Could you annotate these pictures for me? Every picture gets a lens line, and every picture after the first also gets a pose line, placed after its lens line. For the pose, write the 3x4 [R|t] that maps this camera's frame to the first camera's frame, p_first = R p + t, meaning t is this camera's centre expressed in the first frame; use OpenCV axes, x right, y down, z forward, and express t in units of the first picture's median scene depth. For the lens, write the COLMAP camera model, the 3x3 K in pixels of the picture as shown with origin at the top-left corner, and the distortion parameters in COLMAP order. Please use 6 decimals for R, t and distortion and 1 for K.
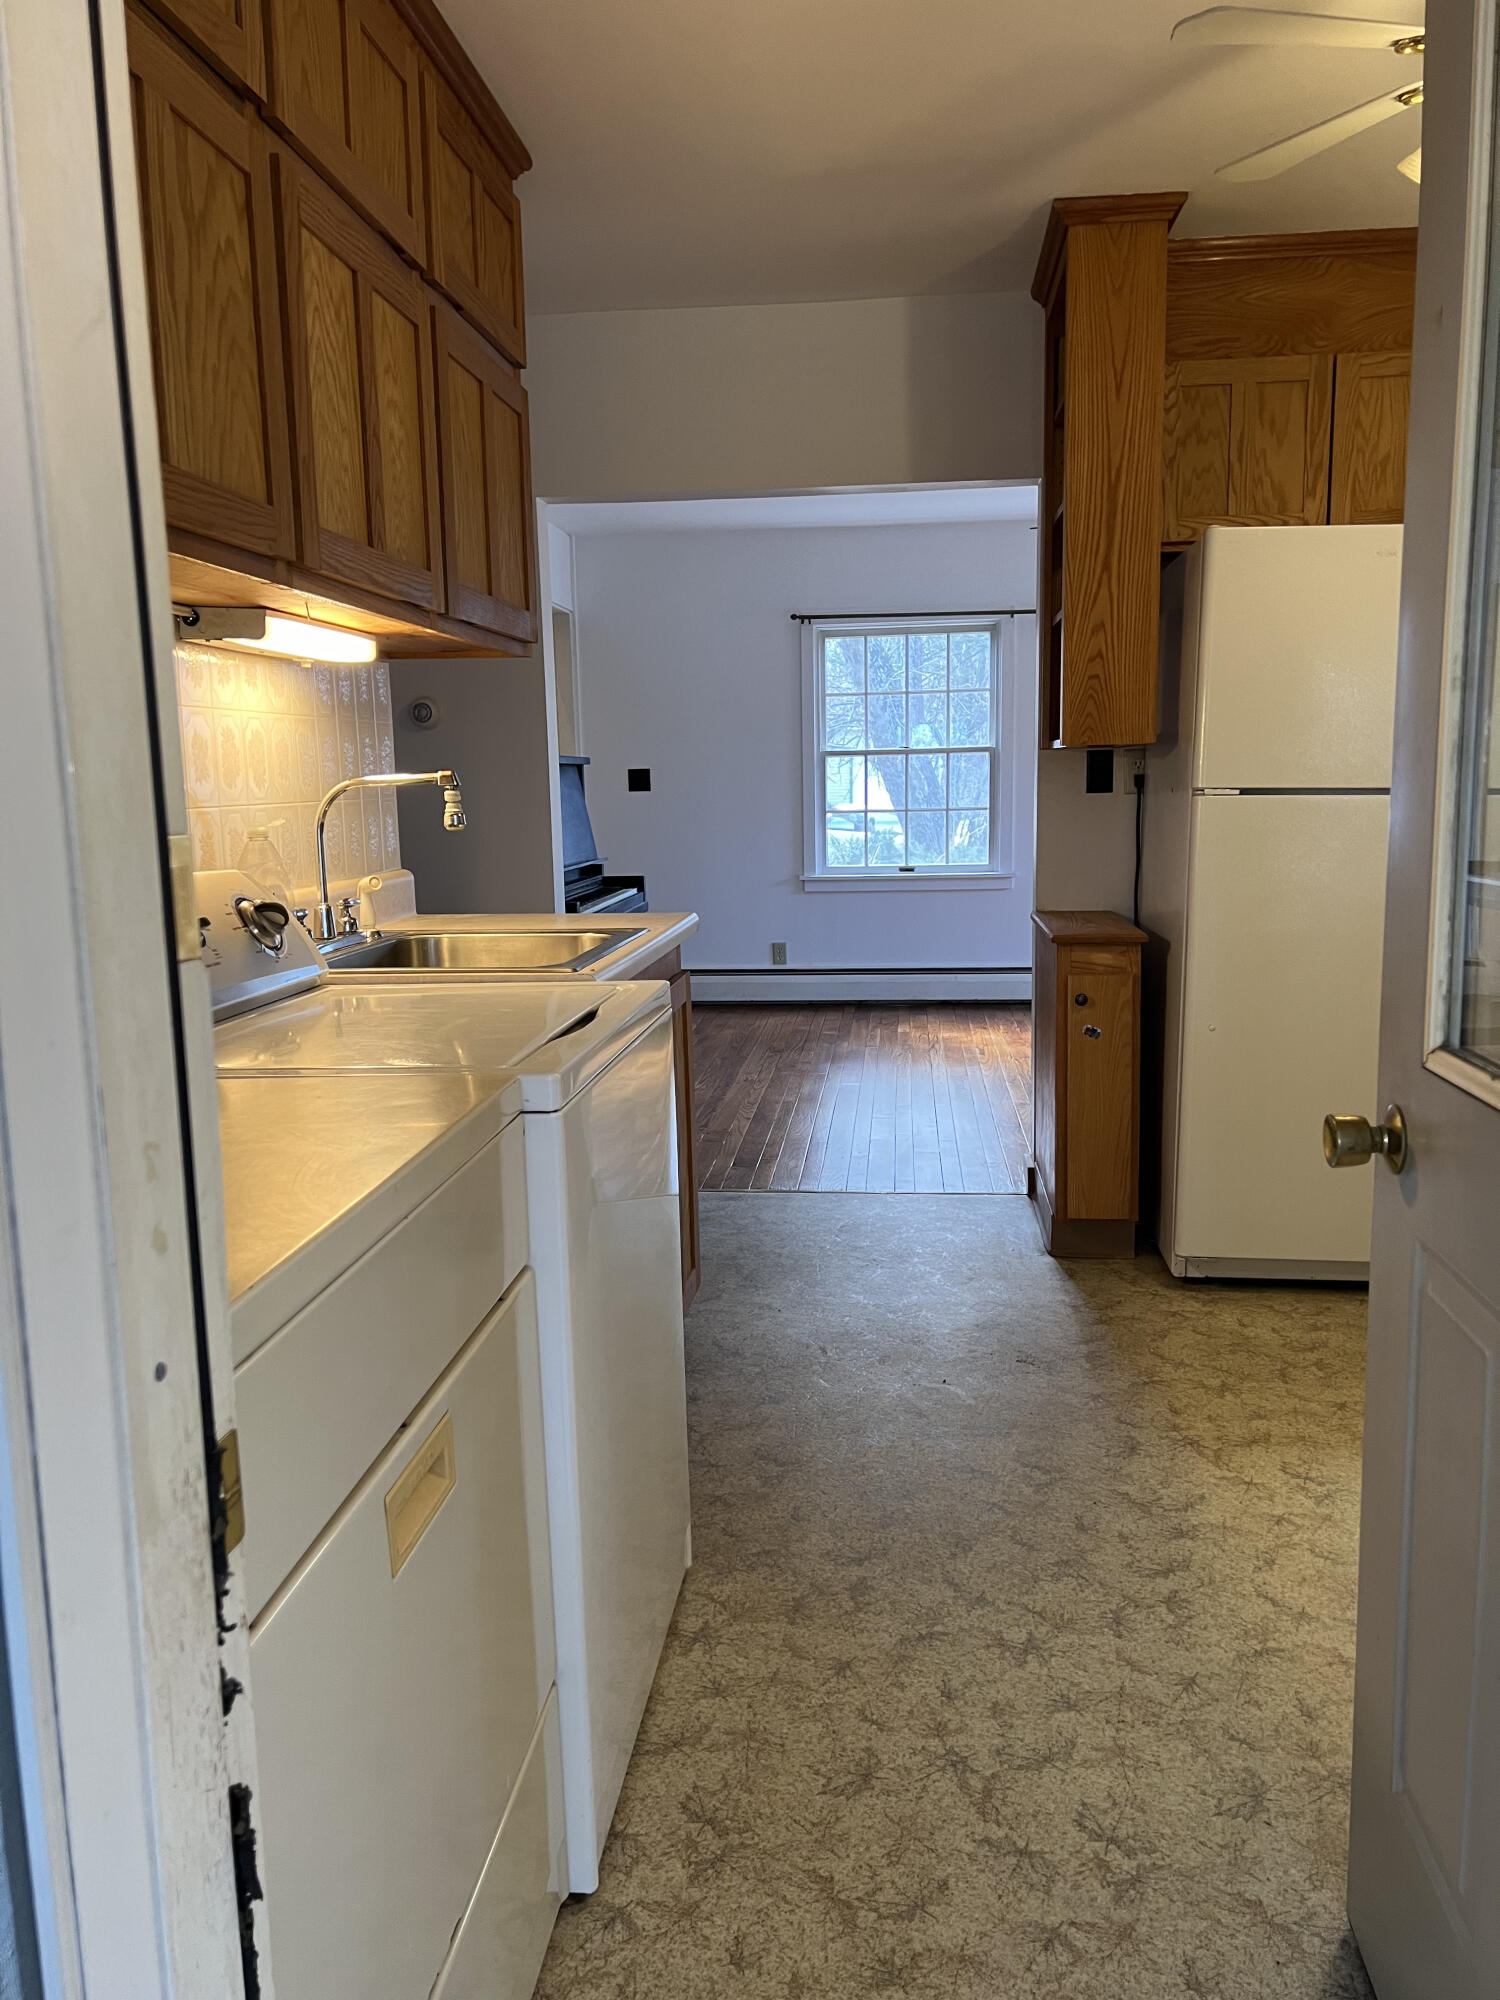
lens RADIAL K [[1503.1, 0, 750.0], [0, 1503.1, 1000.0], [0, 0, 1]] dist [0.021134, -0.010635]
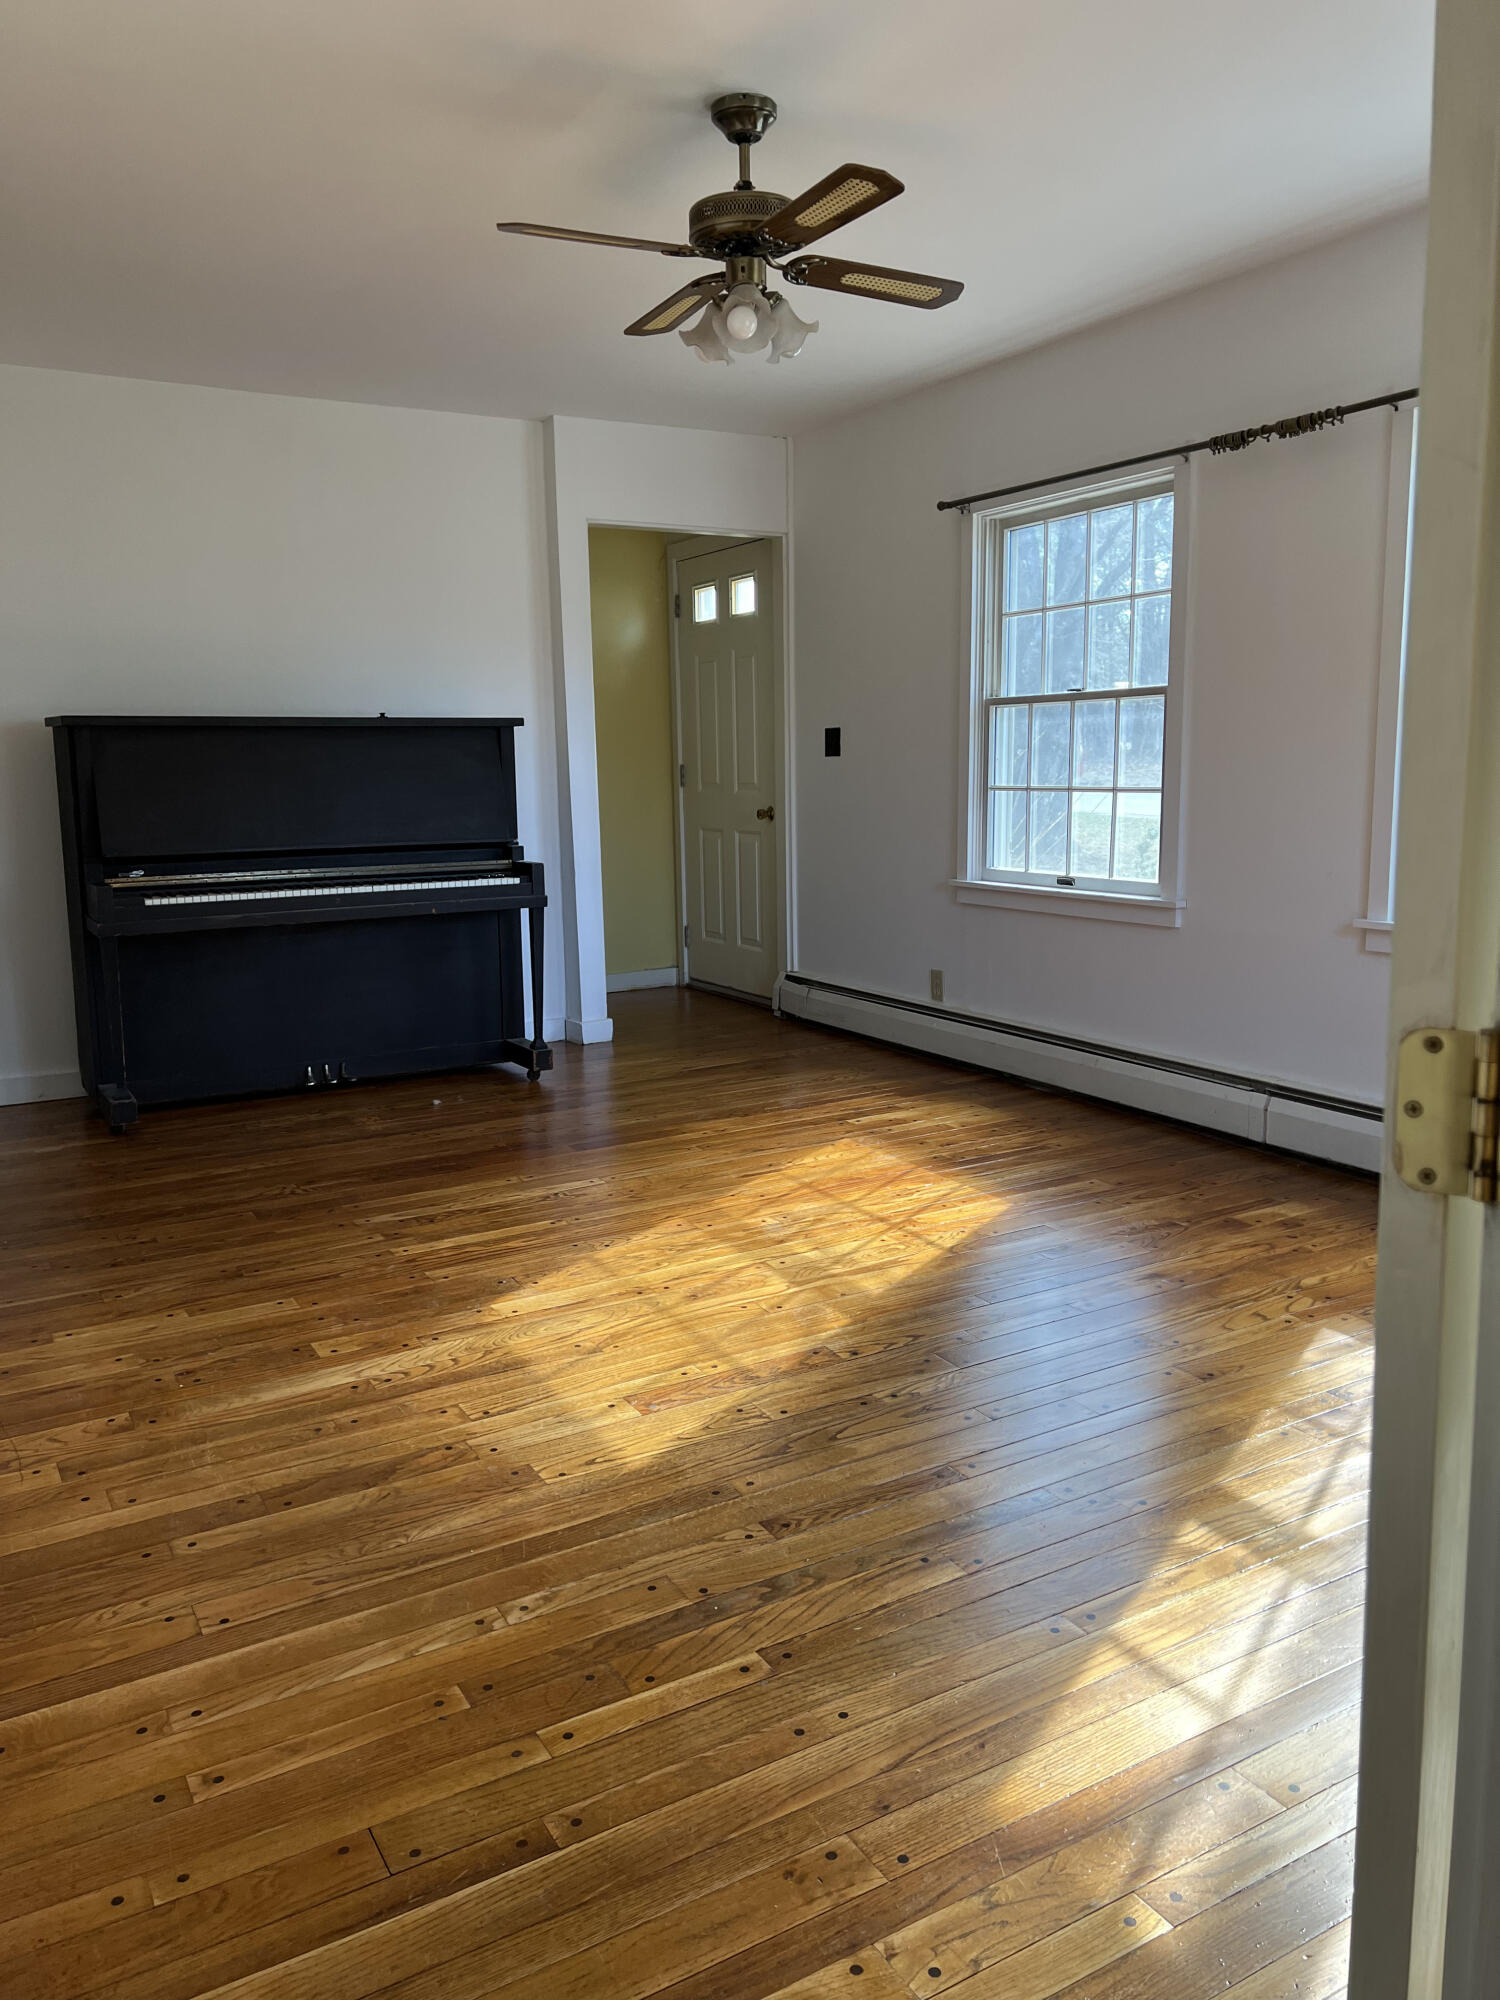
lens RADIAL K [[1503.1, 0, 750.0], [0, 1503.1, 1000.0], [0, 0, 1]] dist [0.021134, -0.010635]
pose [[0.592052, 0.135712, -0.794391, 0.543207], [-0.109825, 0.990110, 0.087297, -0.077945], [0.798382, 0.035559, 0.601101, 0.506268]]
